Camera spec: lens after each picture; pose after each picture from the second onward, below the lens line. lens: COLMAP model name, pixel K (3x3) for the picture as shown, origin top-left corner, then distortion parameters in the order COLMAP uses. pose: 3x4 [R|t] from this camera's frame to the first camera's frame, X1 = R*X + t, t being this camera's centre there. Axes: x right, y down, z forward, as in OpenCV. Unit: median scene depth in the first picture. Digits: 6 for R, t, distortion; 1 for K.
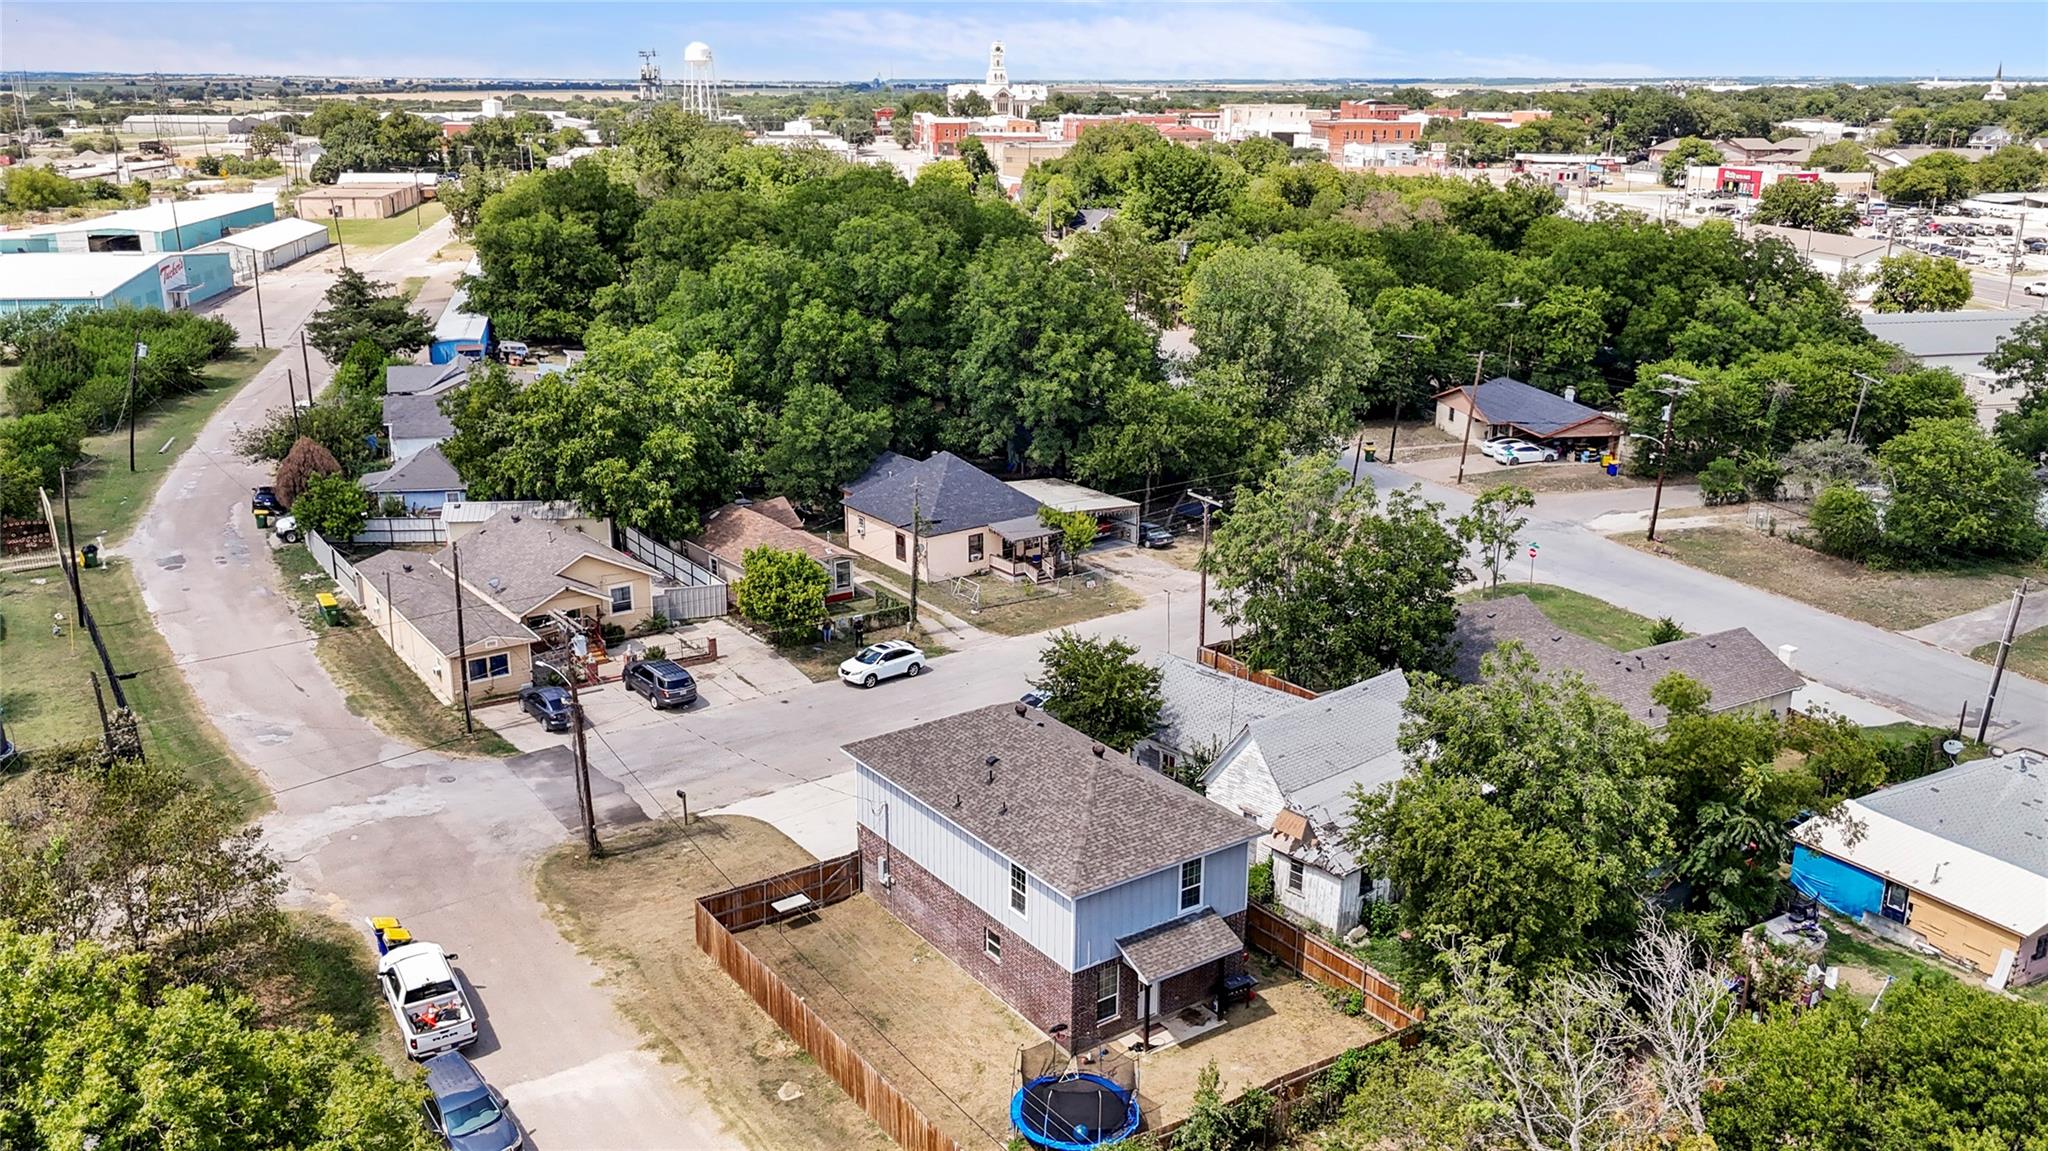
lens RADIAL K [[1498.9, 0, 1012.3], [0, 1498.9, 577.3], [0, 0, 1]] dist [0.026069, -0.004037]
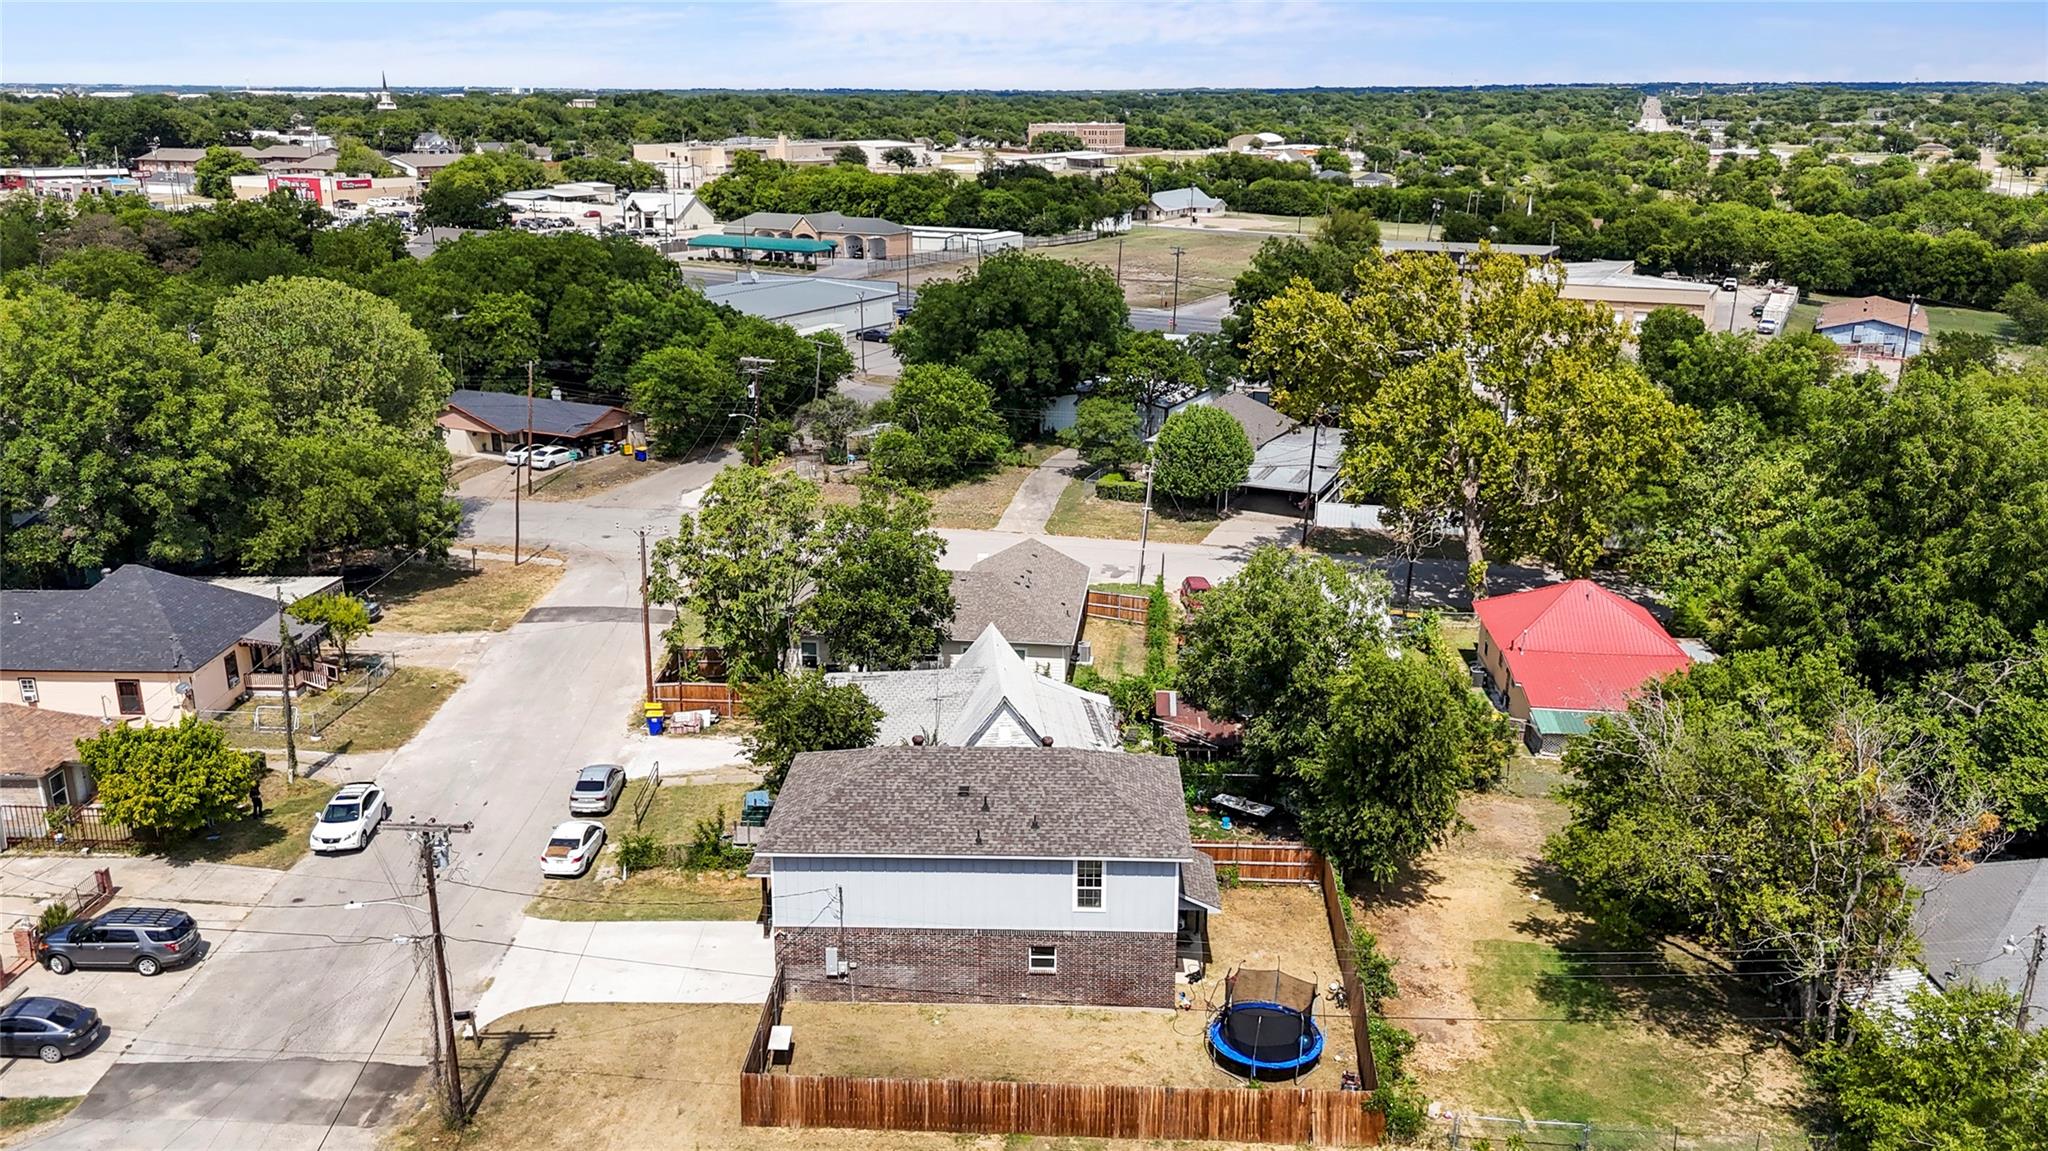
lens RADIAL K [[1498.9, 0, 1012.9], [0, 1498.9, 574.6], [0, 0, 1]] dist [0.026069, -0.004037]
pose [[0.627816, -0.231568, 0.743117, -0.242934], [0.237147, 0.966236, 0.100743, -0.035742], [-0.741355, 0.112980, 0.661534, 0.115743]]
